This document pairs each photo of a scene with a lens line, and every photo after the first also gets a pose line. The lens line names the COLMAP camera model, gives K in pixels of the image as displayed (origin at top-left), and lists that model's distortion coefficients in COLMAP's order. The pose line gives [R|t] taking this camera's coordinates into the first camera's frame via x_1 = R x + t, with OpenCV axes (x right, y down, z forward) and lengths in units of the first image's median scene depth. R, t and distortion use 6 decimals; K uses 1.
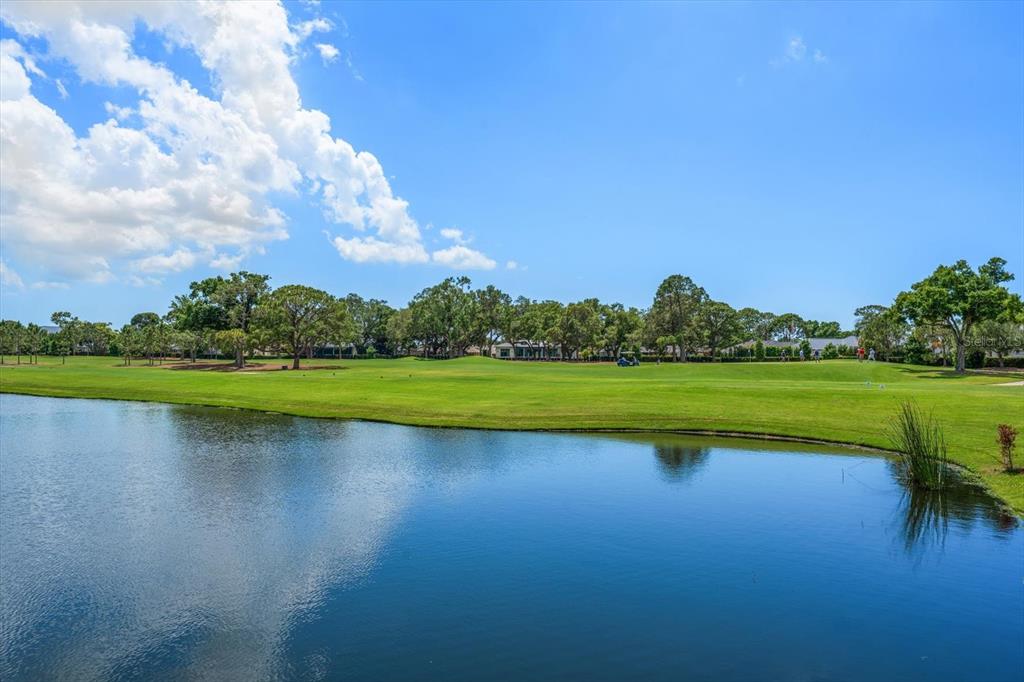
lens RADIAL K [[659.4, 0, 512.0], [0, 659.4, 341.0], [0, 0, 1]] dist [0.000225, -0.000989]
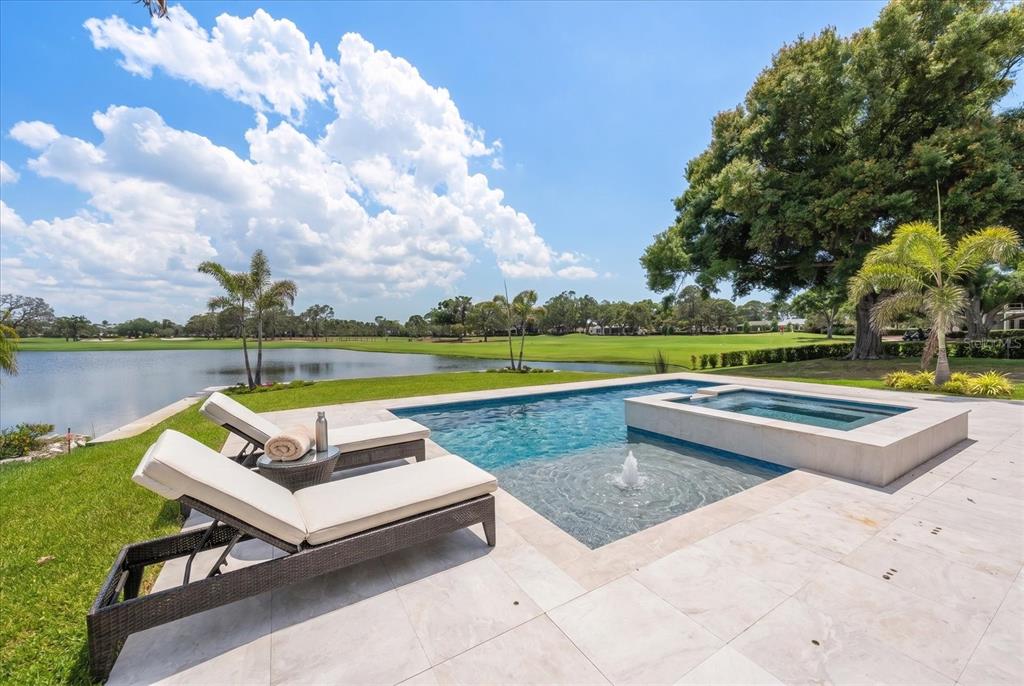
lens RADIAL K [[392.6, 0, 512.3], [0, 392.6, 328.4], [0, 0, 1]] dist [0.000426, -0.000007]
pose [[0.967959, -0.020511, -0.250268, 0.039414], [0.022921, 0.999715, 0.006719, -0.003467], [0.250059, -0.012240, 0.968153, -0.107143]]
